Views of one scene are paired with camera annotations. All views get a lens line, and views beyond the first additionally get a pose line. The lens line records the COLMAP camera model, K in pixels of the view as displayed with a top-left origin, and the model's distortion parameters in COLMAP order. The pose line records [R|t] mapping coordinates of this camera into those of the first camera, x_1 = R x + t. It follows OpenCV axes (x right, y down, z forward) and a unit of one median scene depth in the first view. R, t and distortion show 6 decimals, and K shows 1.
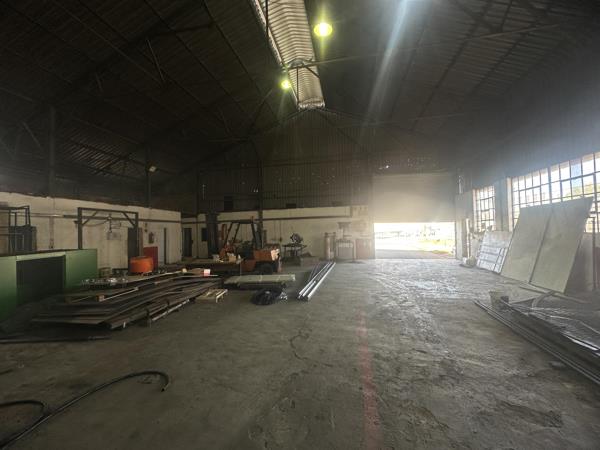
lens RADIAL K [[239.0, 0, 299.2], [0, 239.0, 225.1], [0, 0, 1]] dist [-0.008026, 0.001384]
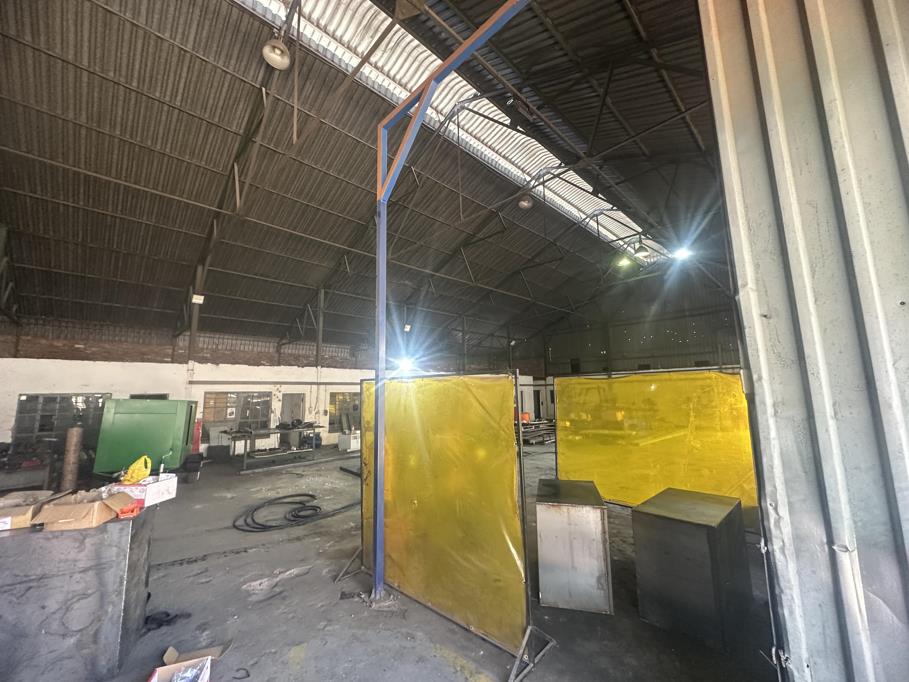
lens RADIAL K [[362.0, 0, 456.2], [0, 362.0, 338.1], [0, 0, 1]] dist [-0.008026, 0.001384]
pose [[0.830024, -0.073814, -0.552821, 0.308760], [0.010227, 0.993051, -0.117240, -0.075881], [0.557633, 0.091659, 0.825011, -1.233875]]
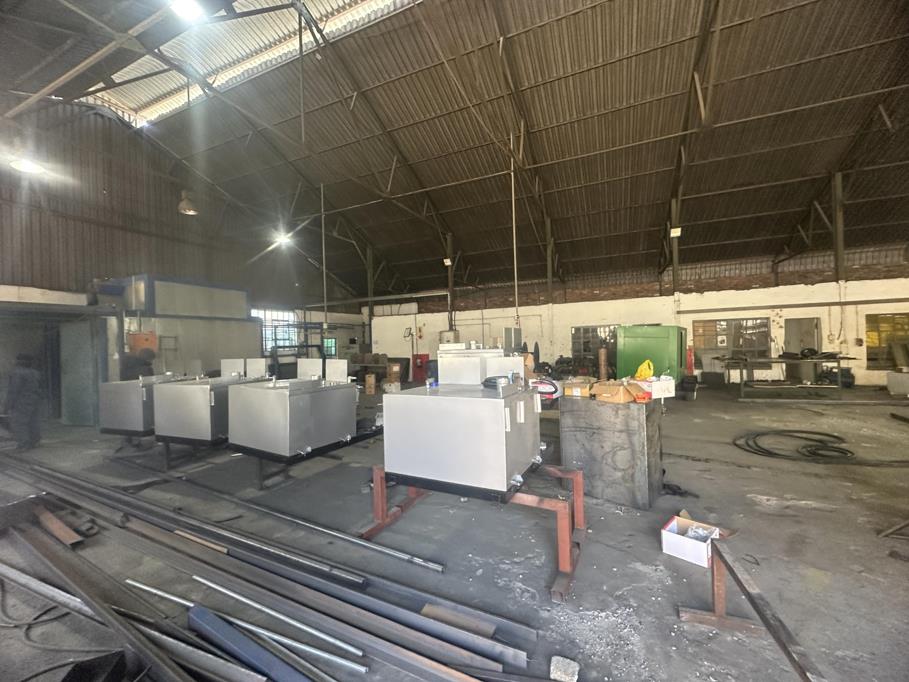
lens RADIAL K [[362.0, 0, 450.1], [0, 362.0, 340.2], [0, 0, 1]] dist [-0.008026, 0.001384]
pose [[-0.217108, 0.031673, -0.975634, 0.349481], [0.059020, 0.998071, 0.019268, -0.043072], [0.974362, -0.053399, -0.218558, -1.244136]]
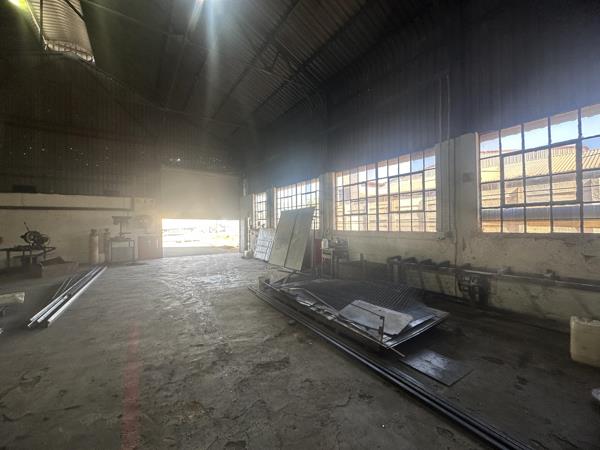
lens RADIAL K [[239.0, 0, 299.1], [0, 239.0, 224.9], [0, 0, 1]] dist [-0.008026, 0.001384]
pose [[0.688755, 0.013405, 0.724871, 0.030445], [-0.023524, 0.999716, 0.003865, -0.001888], [-0.724613, -0.019714, 0.688874, -0.006599]]
